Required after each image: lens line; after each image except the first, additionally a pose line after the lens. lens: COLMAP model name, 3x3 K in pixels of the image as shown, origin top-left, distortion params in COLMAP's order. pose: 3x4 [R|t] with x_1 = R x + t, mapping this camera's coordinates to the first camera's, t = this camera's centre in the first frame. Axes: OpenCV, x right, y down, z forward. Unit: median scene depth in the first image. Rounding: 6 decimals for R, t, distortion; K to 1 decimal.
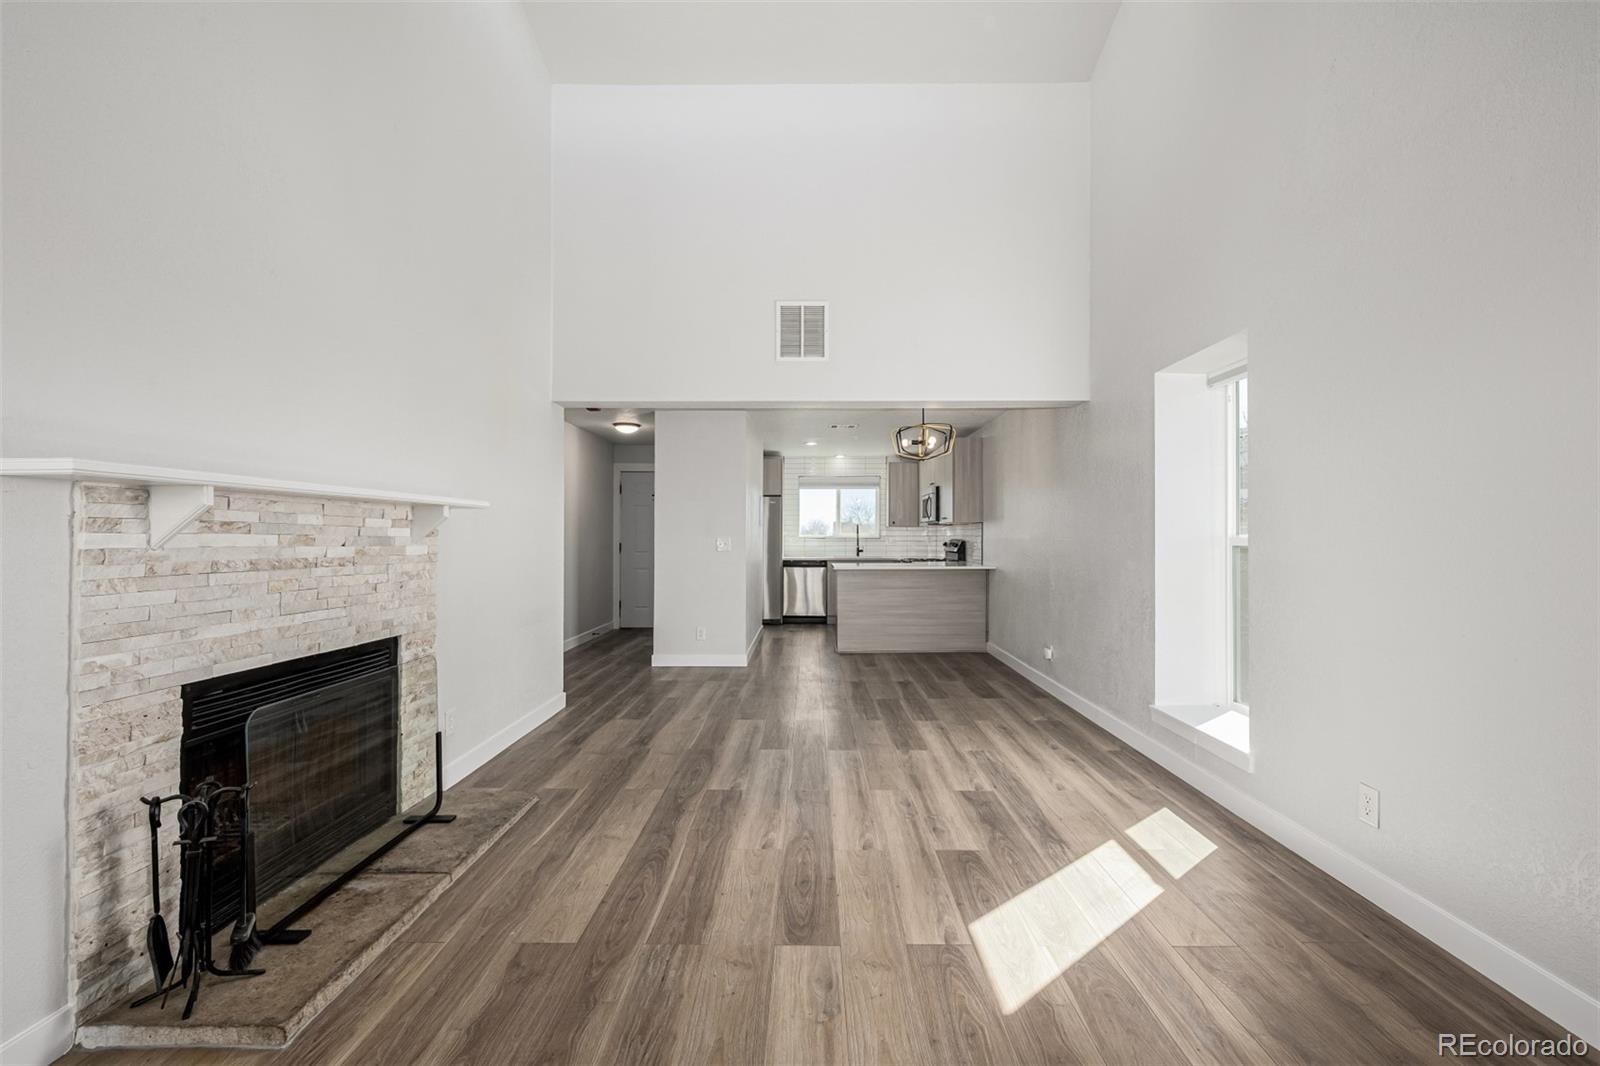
lens RADIAL K [[675.1, 0, 804.9], [0, 675.1, 533.9], [0, 0, 1]] dist [0.001508, -0.000055]
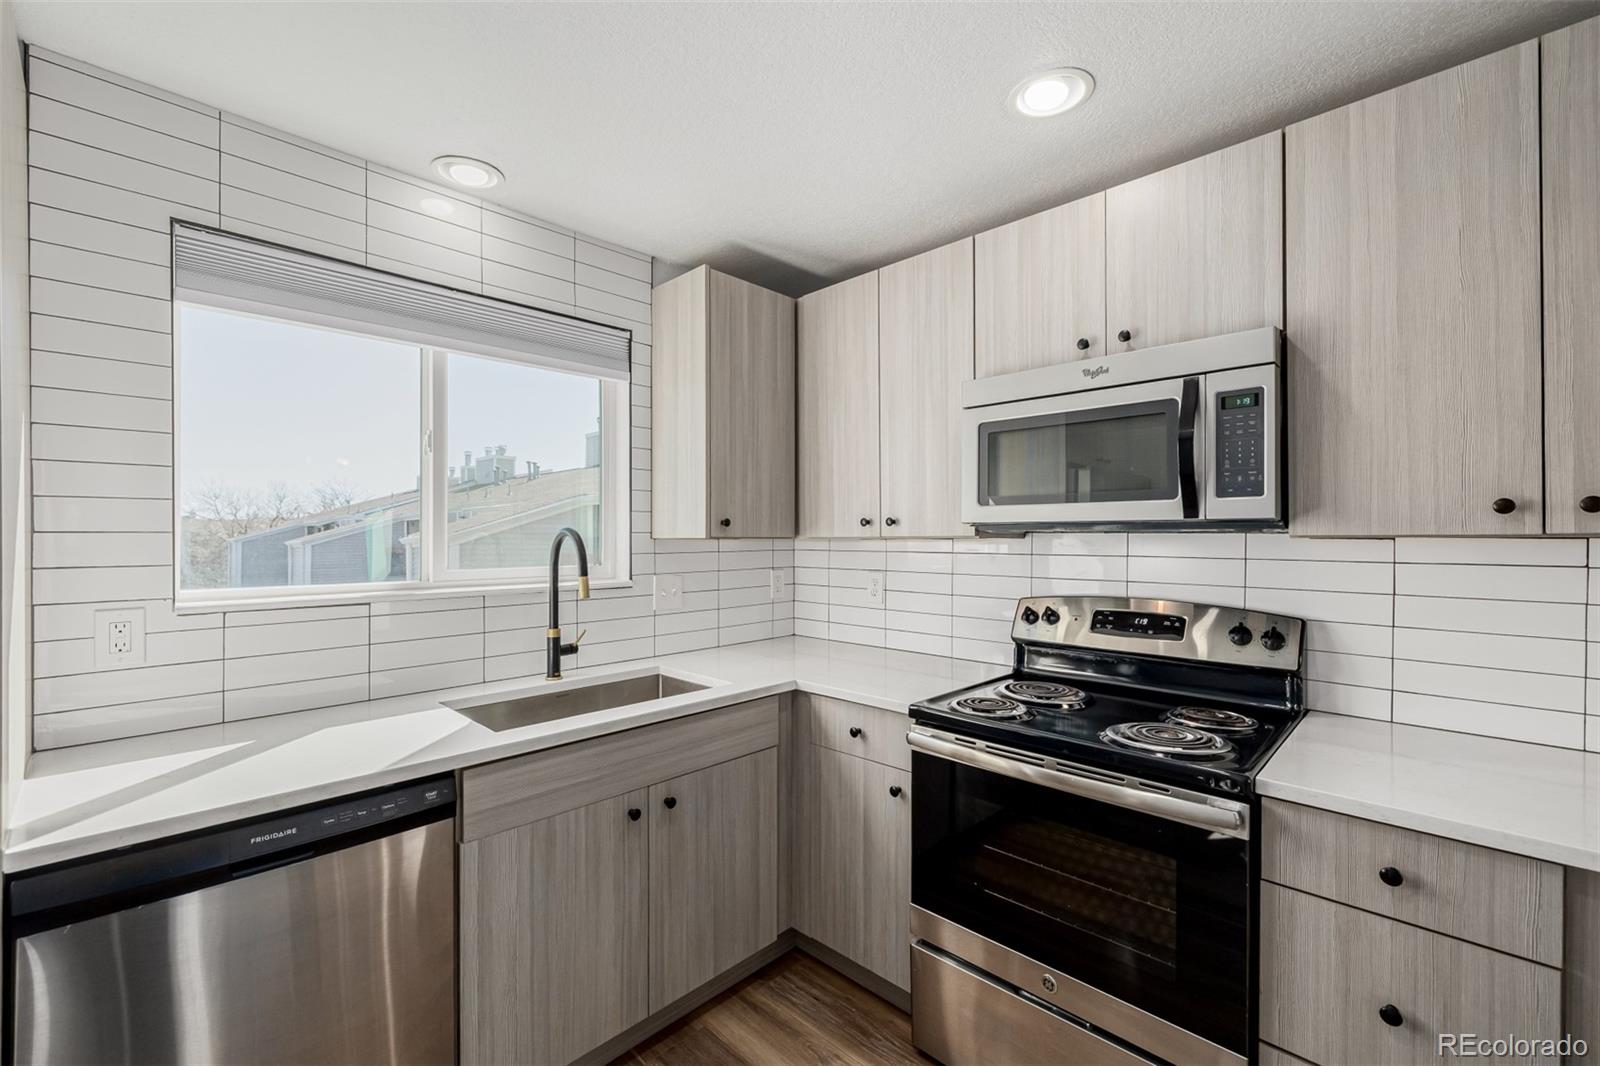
lens RADIAL K [[675.1, 0, 804.9], [0, 675.1, 533.9], [0, 0, 1]] dist [0.001508, -0.000055]
pose [[0.690549, -0.002027, 0.723283, -0.072131], [-0.000729, 0.999994, 0.003498, -0.043828], [-0.723285, -0.002943, 0.690543, 2.647978]]
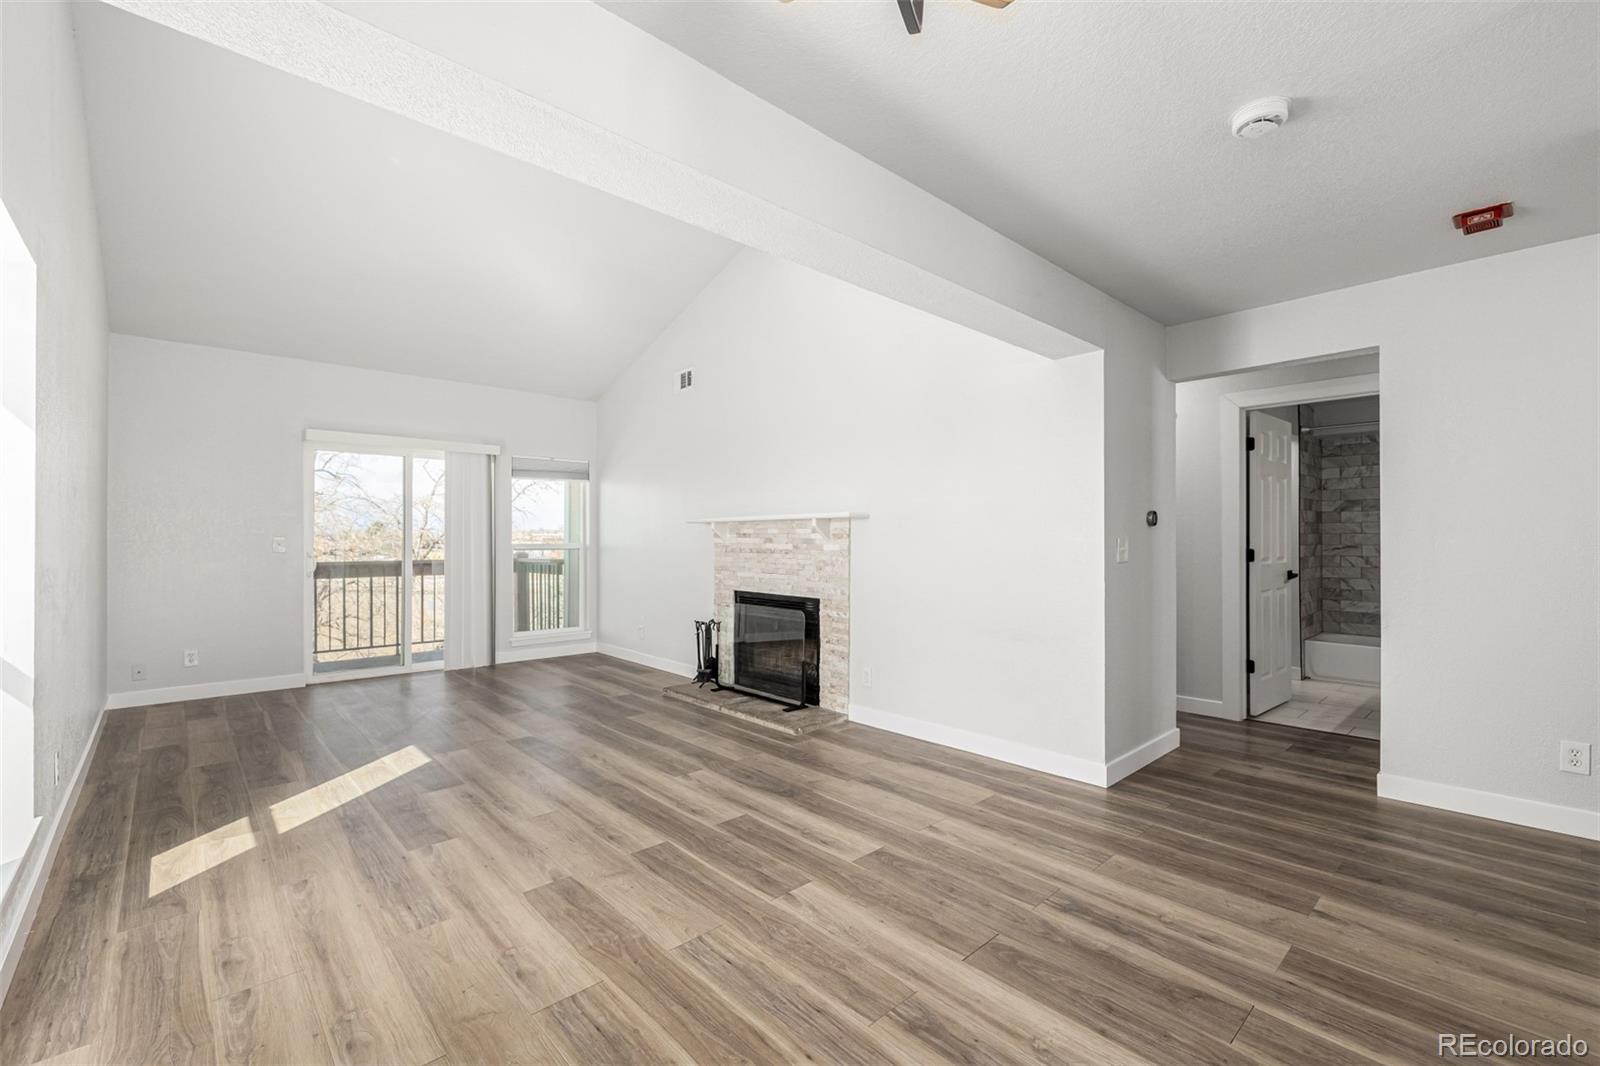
lens RADIAL K [[675.3, 0, 808.7], [0, 675.3, 538.6], [0, 0, 1]] dist [0.000673, -0.000481]
pose [[-0.720823, -0.003006, -0.693113, 0.535034], [0.002970, 0.999968, -0.007426, 0.015478], [0.693113, -0.007411, -0.720791, 2.077392]]
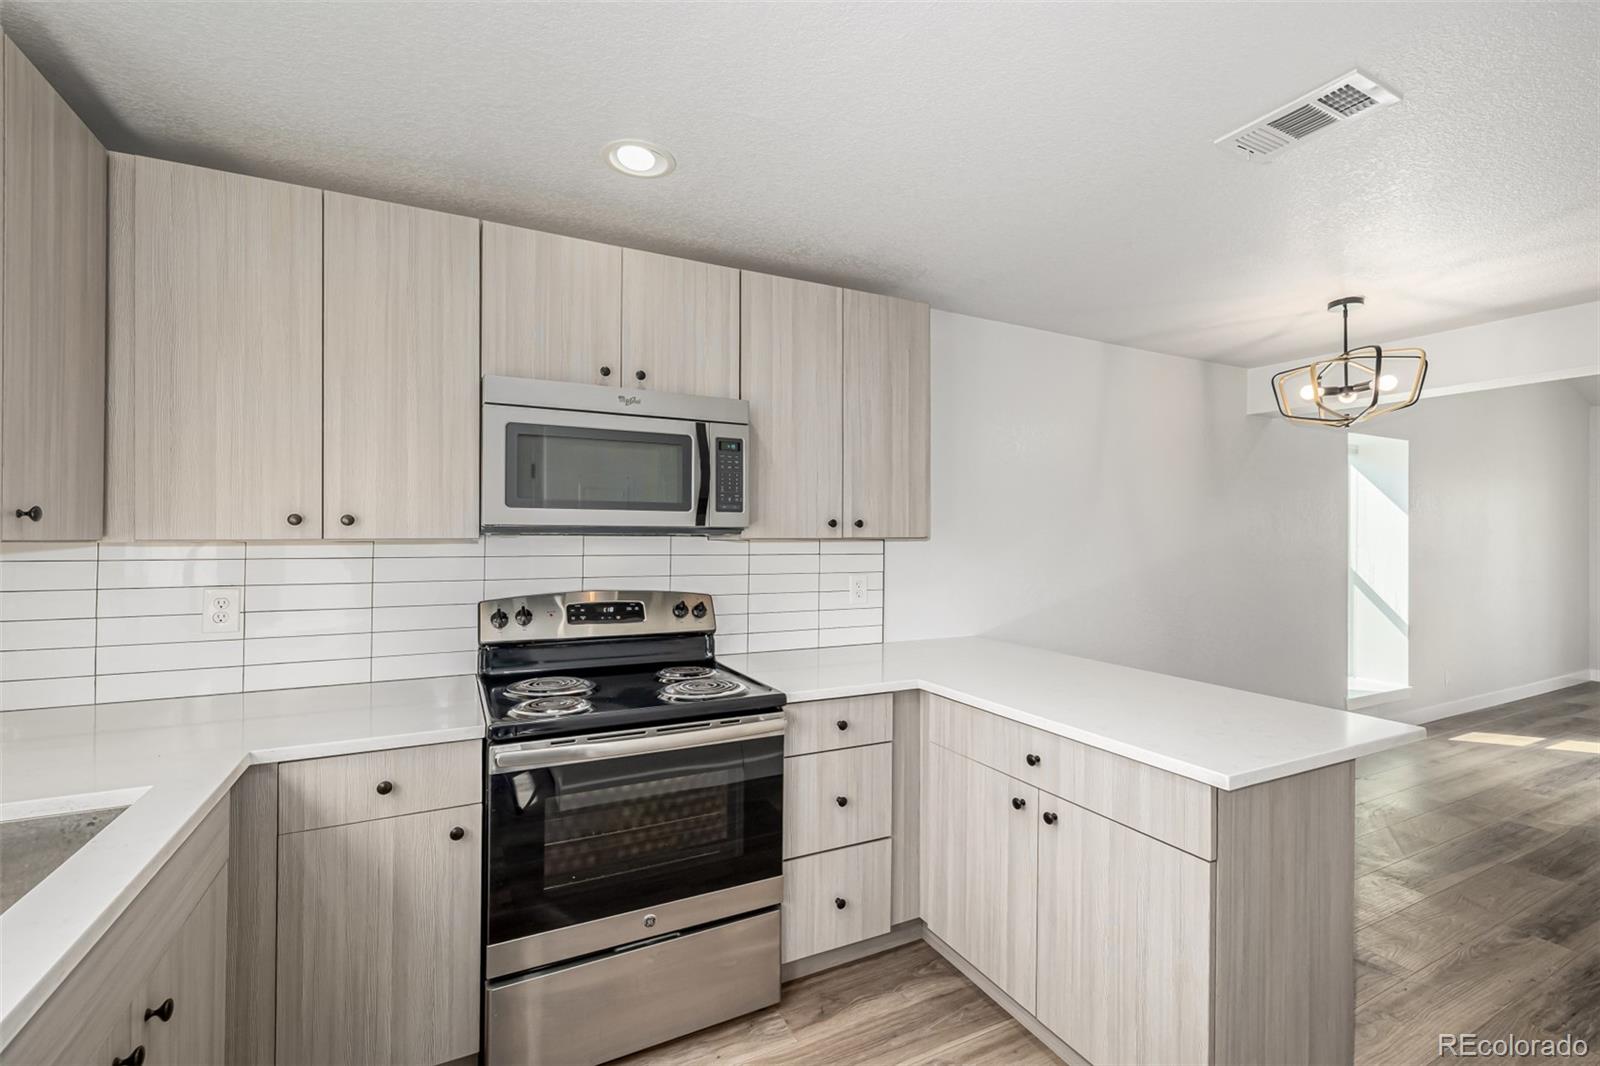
lens RADIAL K [[651.3, 0, 803.9], [0, 651.3, 532.5], [0, 0, 1]] dist [-0.000312, -0.000138]
pose [[-0.438916, 0.001317, 0.898527, -0.153503], [-0.009022, 0.999942, -0.005873, -0.044229], [-0.898483, -0.010684, -0.438878, 2.998156]]
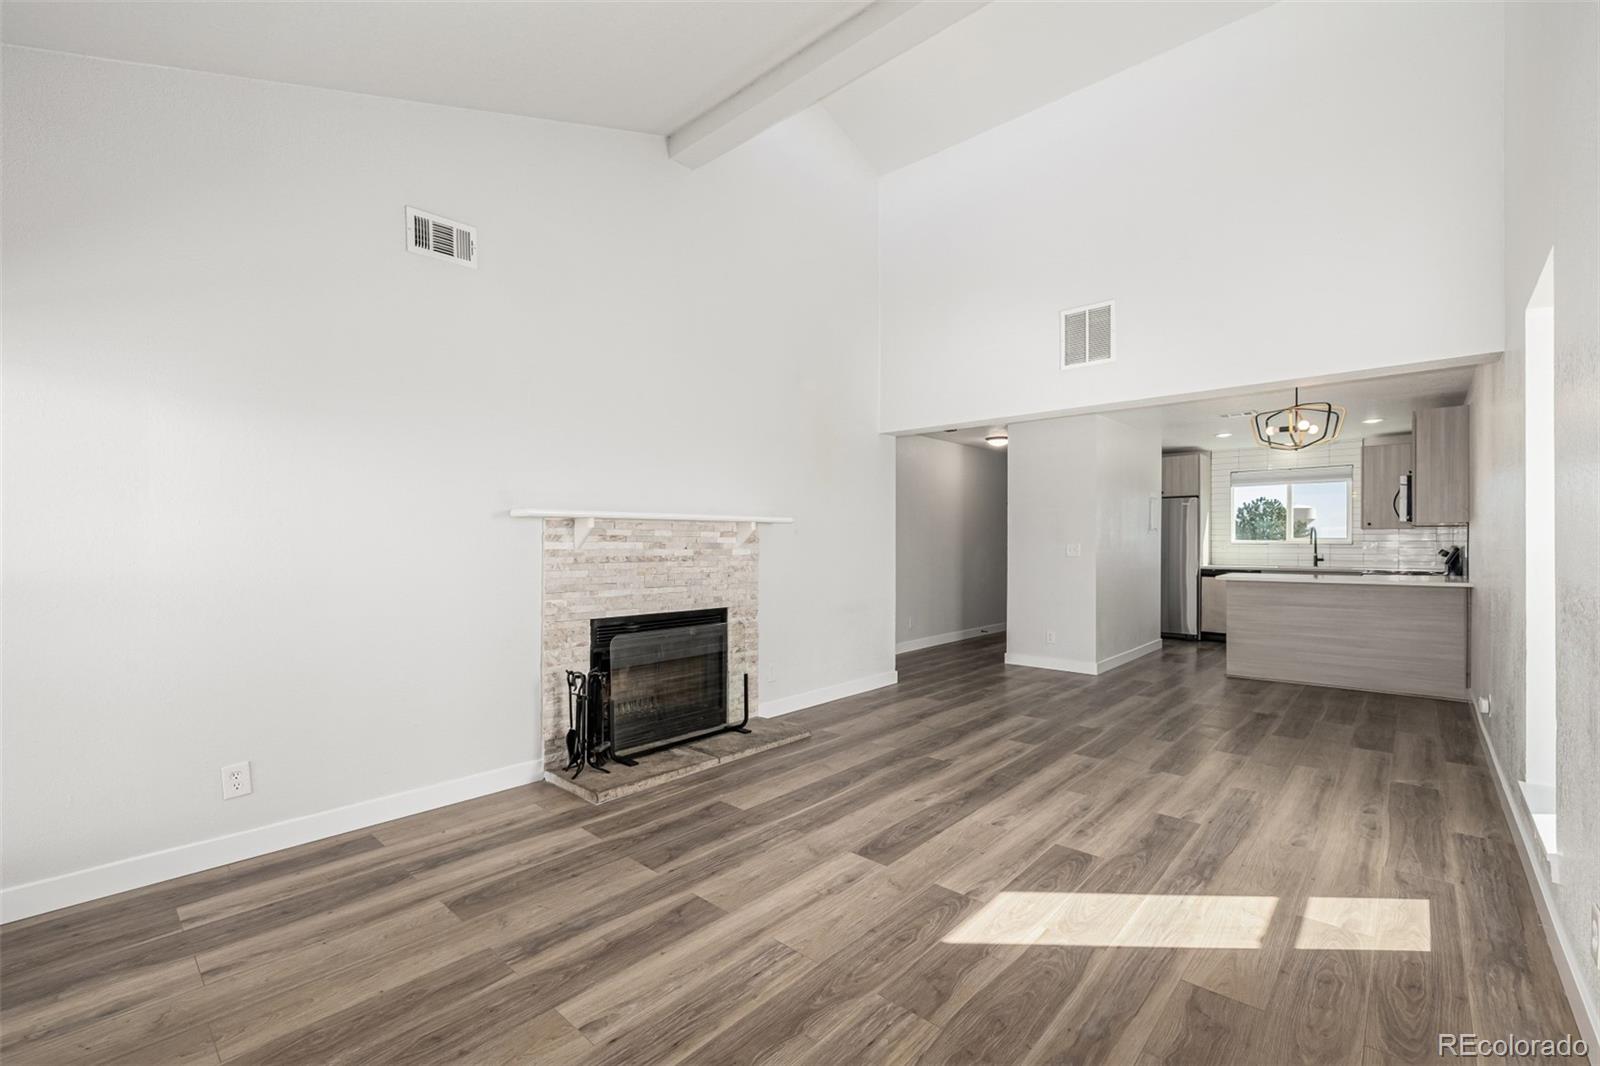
lens RADIAL K [[675.7, 0, 798.2], [0, 675.7, 541.1], [0, 0, 1]] dist [0.000775, 0.000025]
pose [[0.745065, -0.002376, -0.666988, 0.521182], [0.004165, 0.999991, 0.001090, -0.001260], [0.666979, -0.003590, 0.745068, -0.035131]]
